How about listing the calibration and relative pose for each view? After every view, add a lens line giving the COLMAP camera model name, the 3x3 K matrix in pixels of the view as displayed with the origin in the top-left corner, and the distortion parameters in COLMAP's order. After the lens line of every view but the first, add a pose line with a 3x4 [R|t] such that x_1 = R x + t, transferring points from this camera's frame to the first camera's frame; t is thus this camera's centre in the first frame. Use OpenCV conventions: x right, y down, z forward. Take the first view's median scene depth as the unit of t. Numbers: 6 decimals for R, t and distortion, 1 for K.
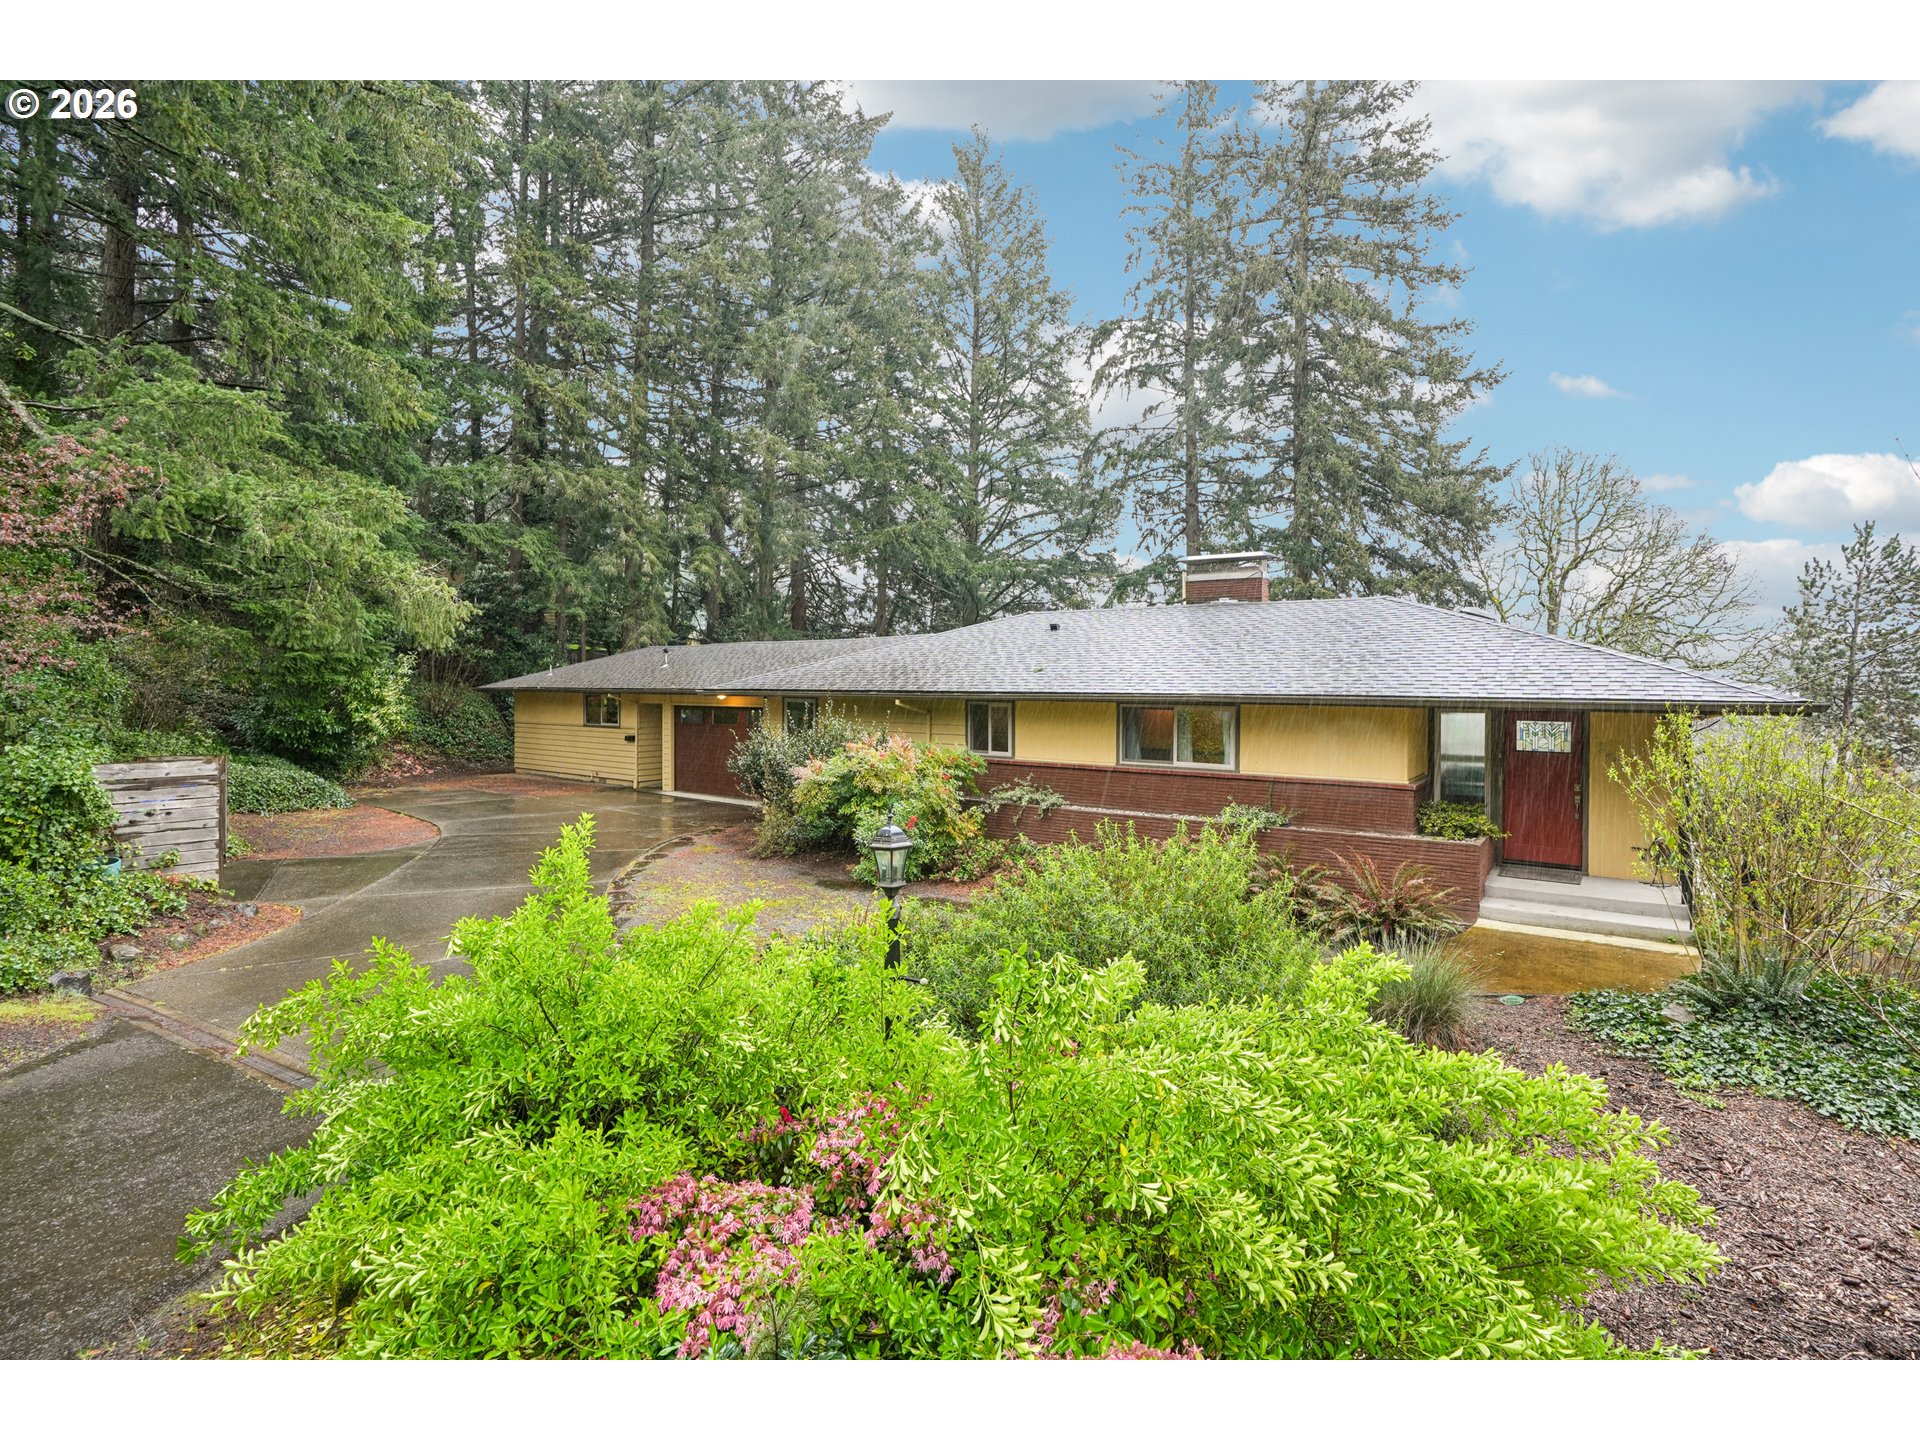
lens RADIAL K [[881.0, 0, 961.3], [0, 881.0, 711.5], [0, 0, 1]] dist [-0.039708, 0.010015]
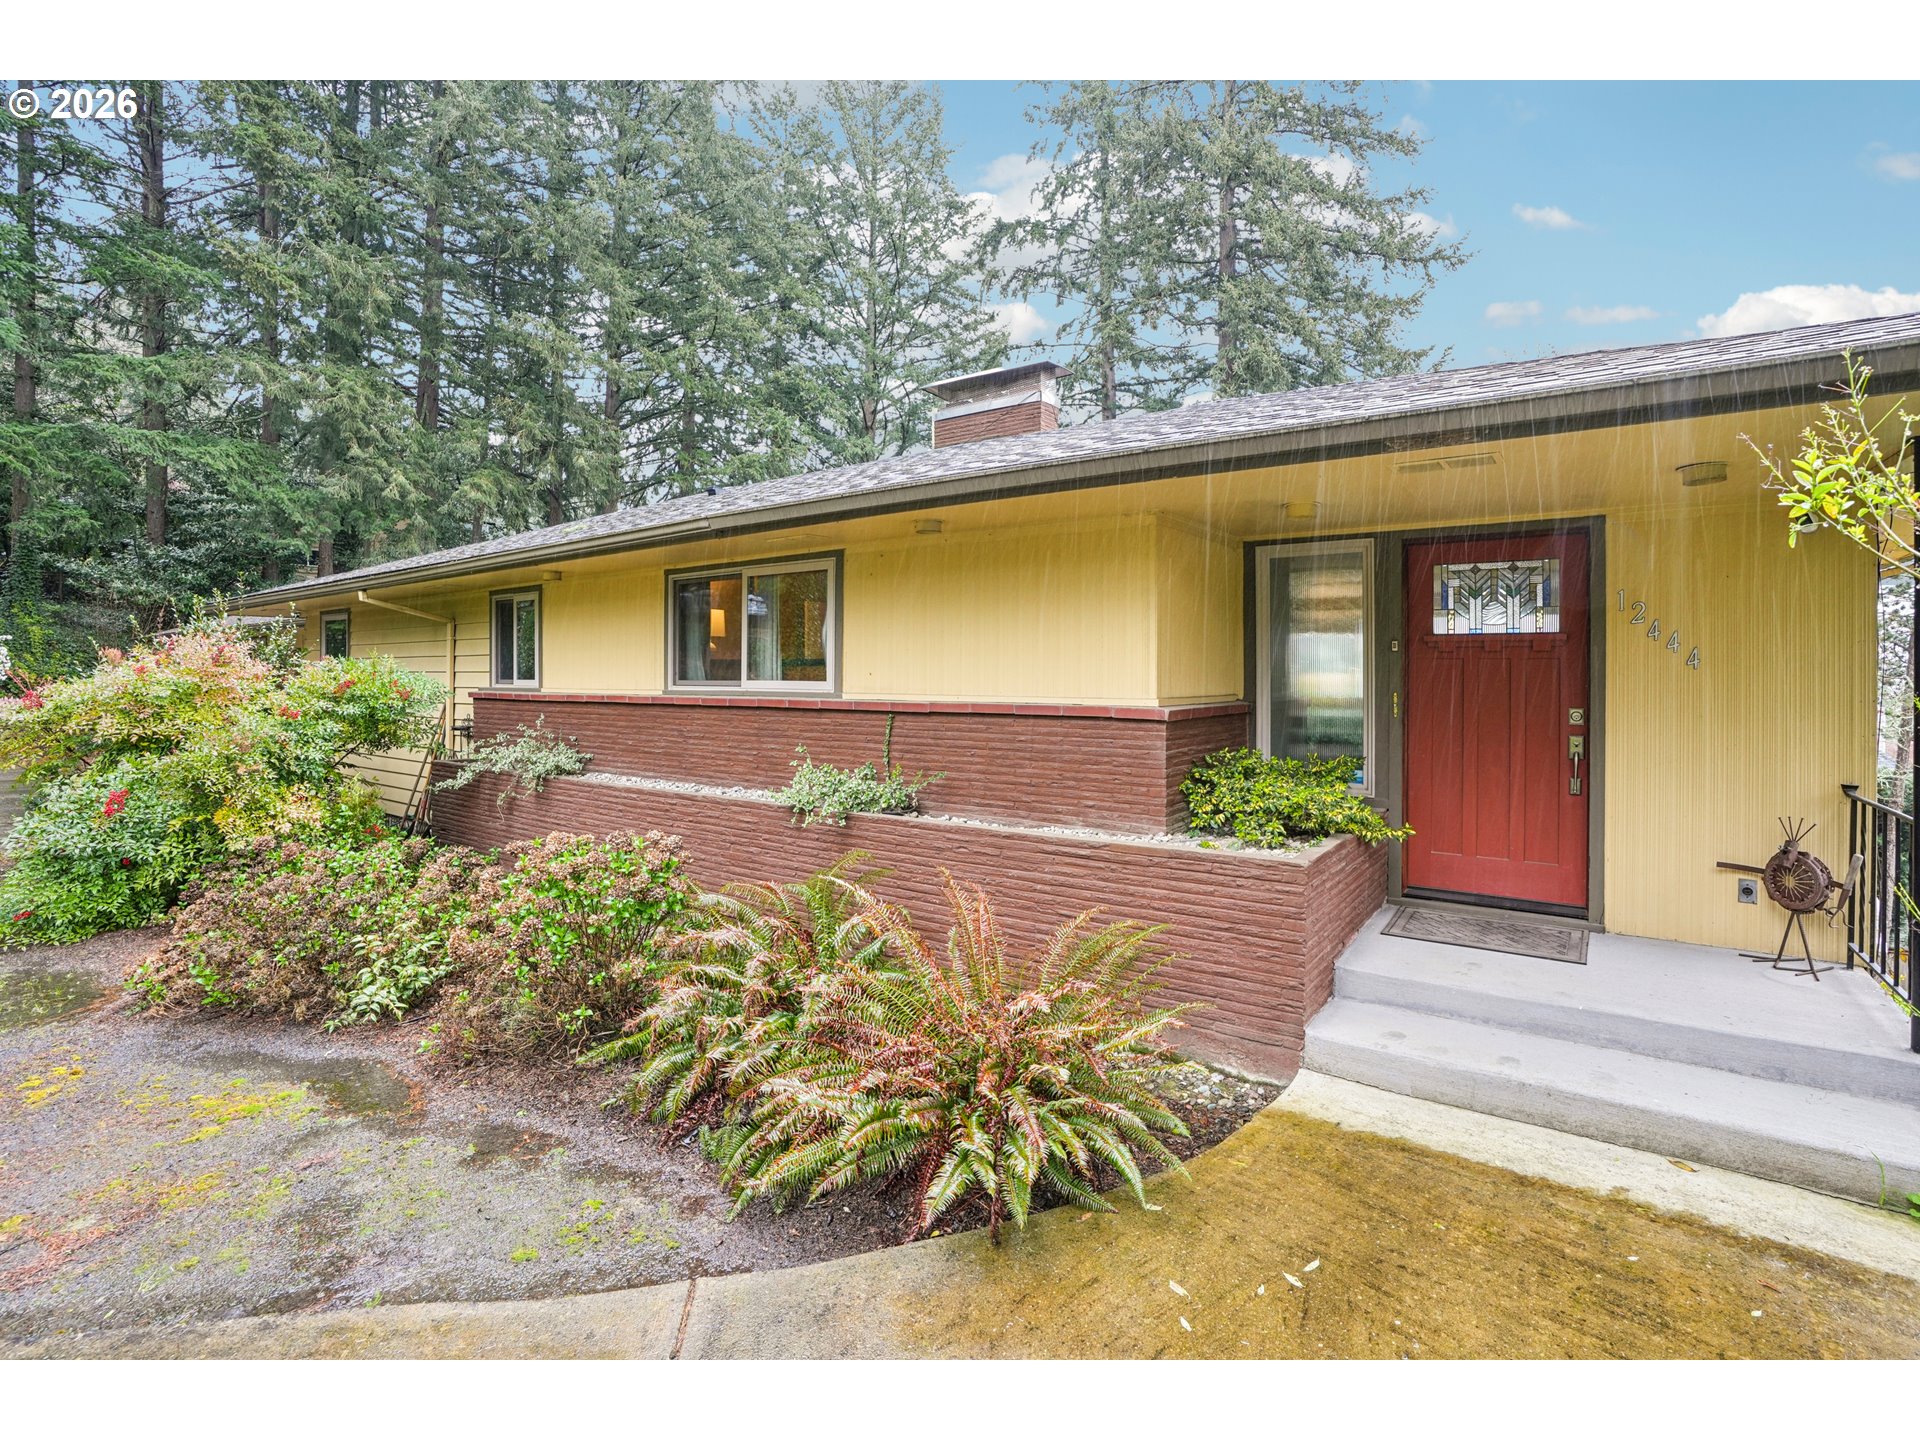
lens RADIAL K [[881.0, 0, 955.8], [0, 881.0, 705.7], [0, 0, 1]] dist [-0.039708, 0.010015]
pose [[0.999942, -0.006022, 0.008898, 0.356459], [0.005960, 0.999958, 0.006999, 0.067816], [-0.008940, -0.006946, 0.999936, 0.509199]]
